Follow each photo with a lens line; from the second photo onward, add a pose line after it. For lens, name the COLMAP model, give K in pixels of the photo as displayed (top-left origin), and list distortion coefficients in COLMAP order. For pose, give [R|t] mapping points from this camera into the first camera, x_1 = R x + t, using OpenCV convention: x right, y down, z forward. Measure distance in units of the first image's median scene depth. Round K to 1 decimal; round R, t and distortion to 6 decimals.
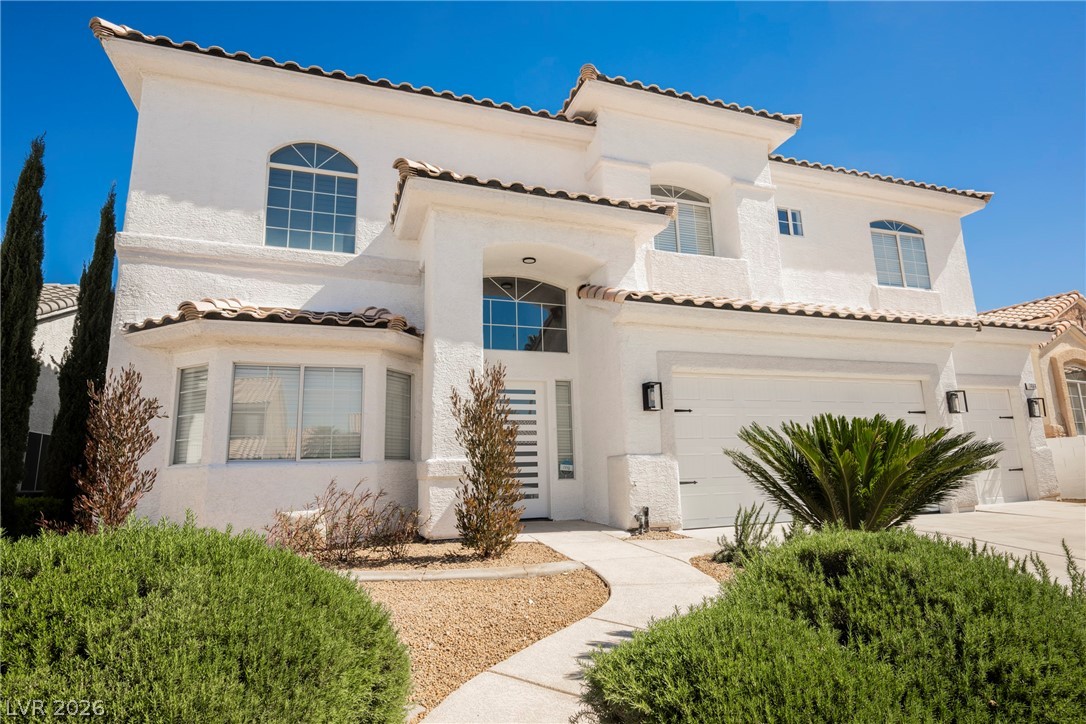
lens RADIAL K [[576.5, 0, 543.0], [0, 576.5, 362.0], [0, 0, 1]] dist [-0.000839, -0.002301]
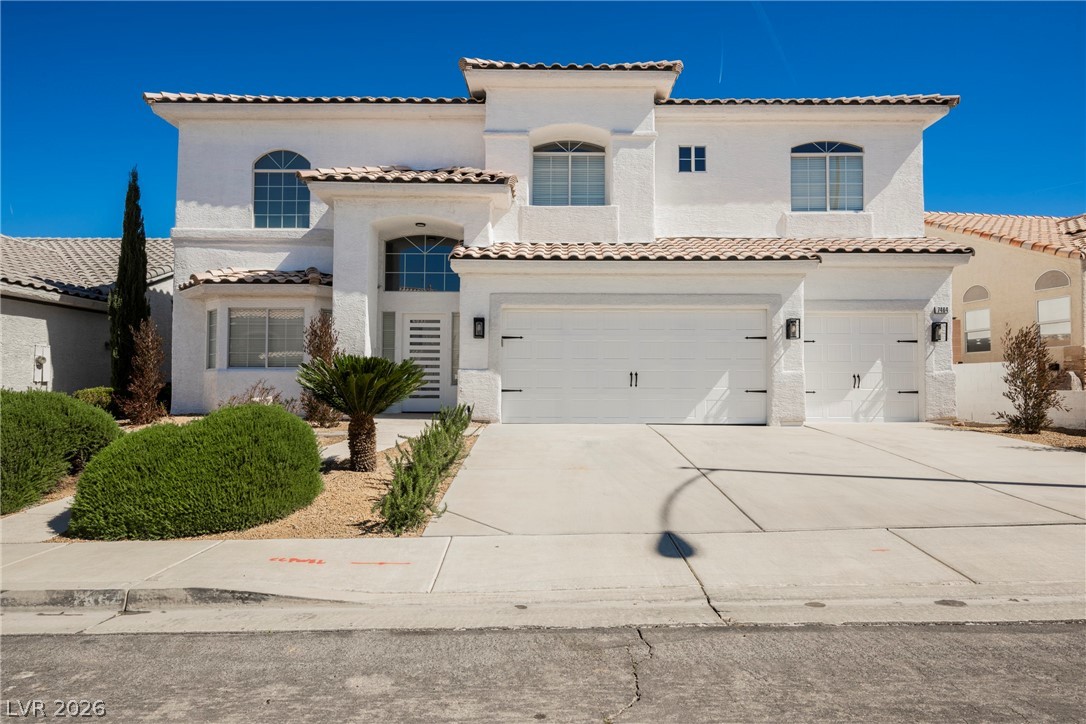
lens RADIAL K [[614.6, 0, 543.0], [0, 614.6, 362.0], [0, 0, 1]] dist [-0.002944, 0.000867]
pose [[0.941814, 0.020635, -0.335501, 0.683739], [0.033344, 0.987455, 0.154339, -0.067083], [0.334477, -0.156546, 0.929311, -0.266701]]
